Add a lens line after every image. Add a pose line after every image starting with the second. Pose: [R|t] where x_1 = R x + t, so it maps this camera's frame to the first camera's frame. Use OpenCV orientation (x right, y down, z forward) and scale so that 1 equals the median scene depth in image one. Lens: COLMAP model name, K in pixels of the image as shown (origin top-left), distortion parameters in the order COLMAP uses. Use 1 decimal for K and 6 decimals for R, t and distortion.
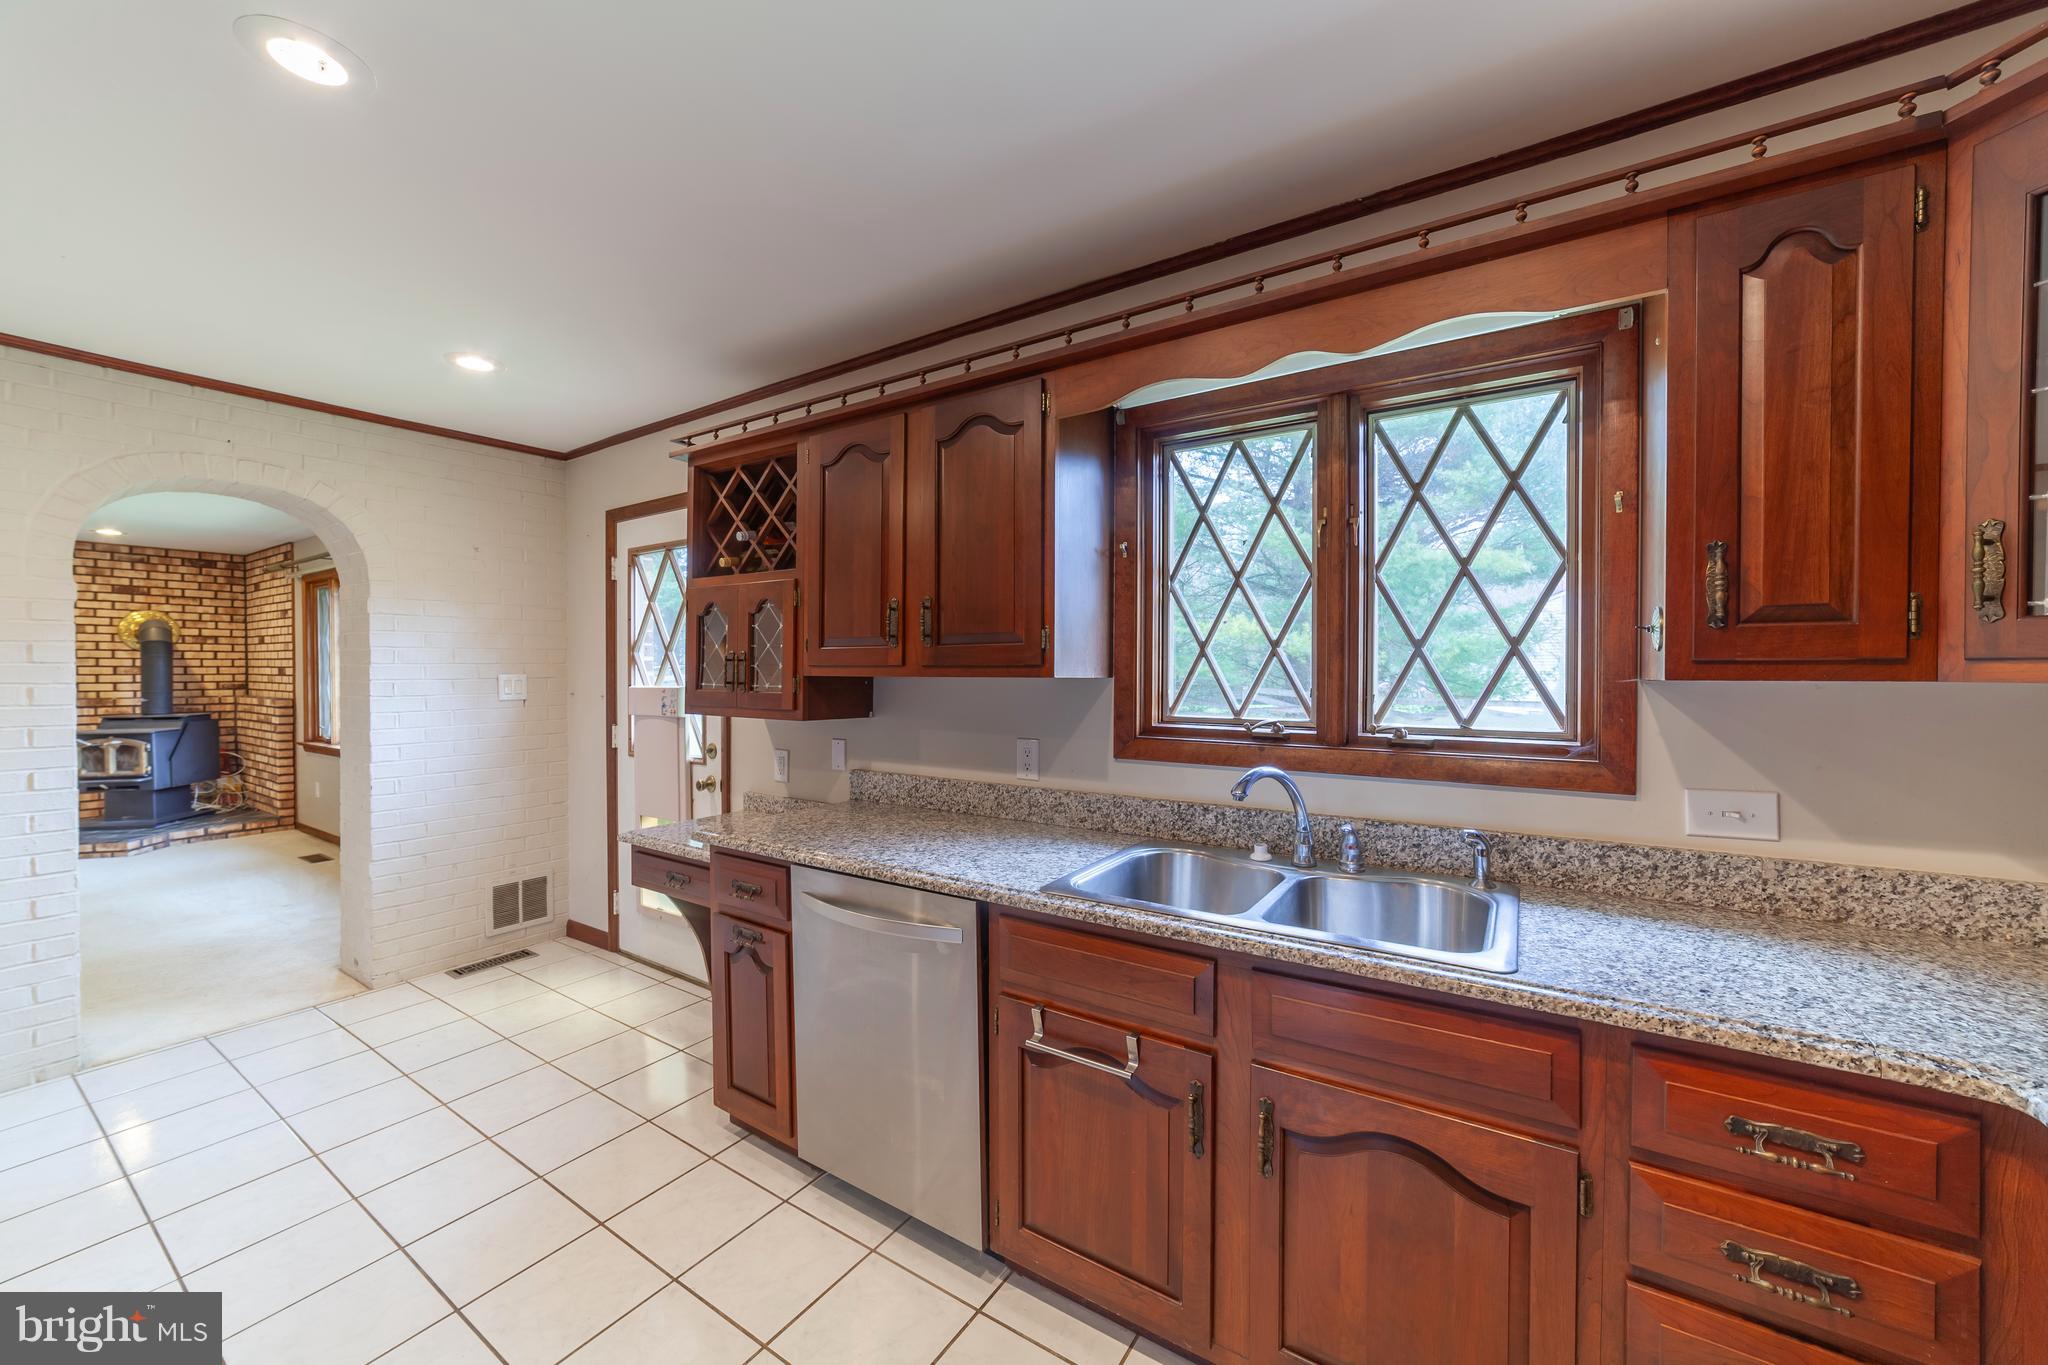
lens RADIAL K [[782.5, 0, 1024.0], [0, 782.5, 682.5], [0, 0, 1]] dist [-0.023974, 0.010500]
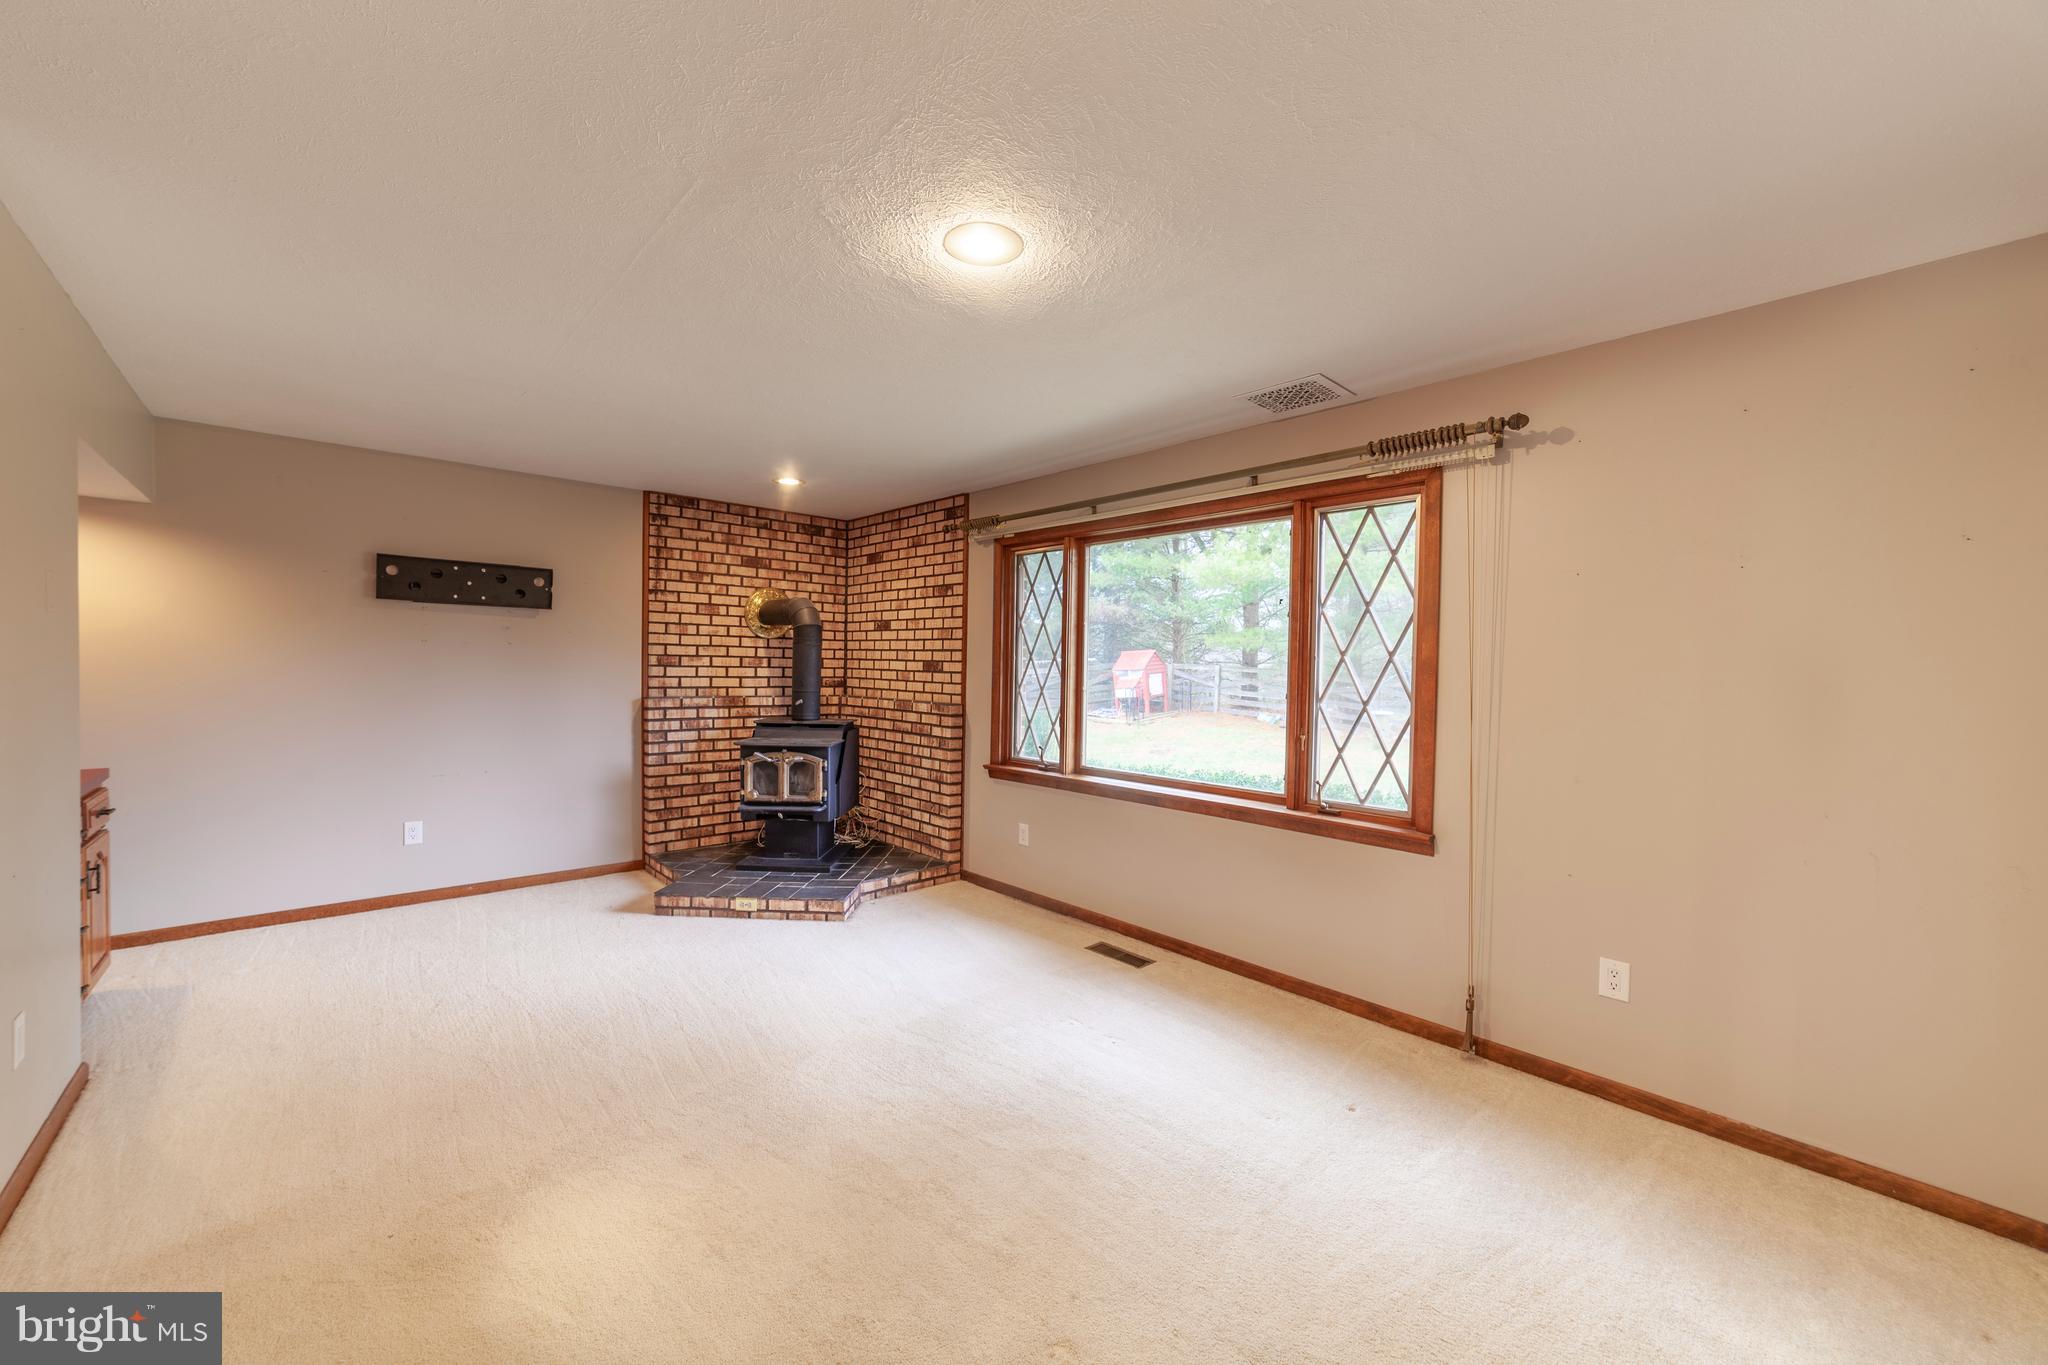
lens RADIAL K [[782.5, 0, 1024.0], [0, 782.5, 682.5], [0, 0, 1]] dist [-0.023974, 0.010500]
pose [[0.971369, 0.023218, -0.236439, -0.682700], [-0.022506, 0.999730, 0.005710, -0.005214], [0.236508, -0.000225, 0.971630, 0.271728]]
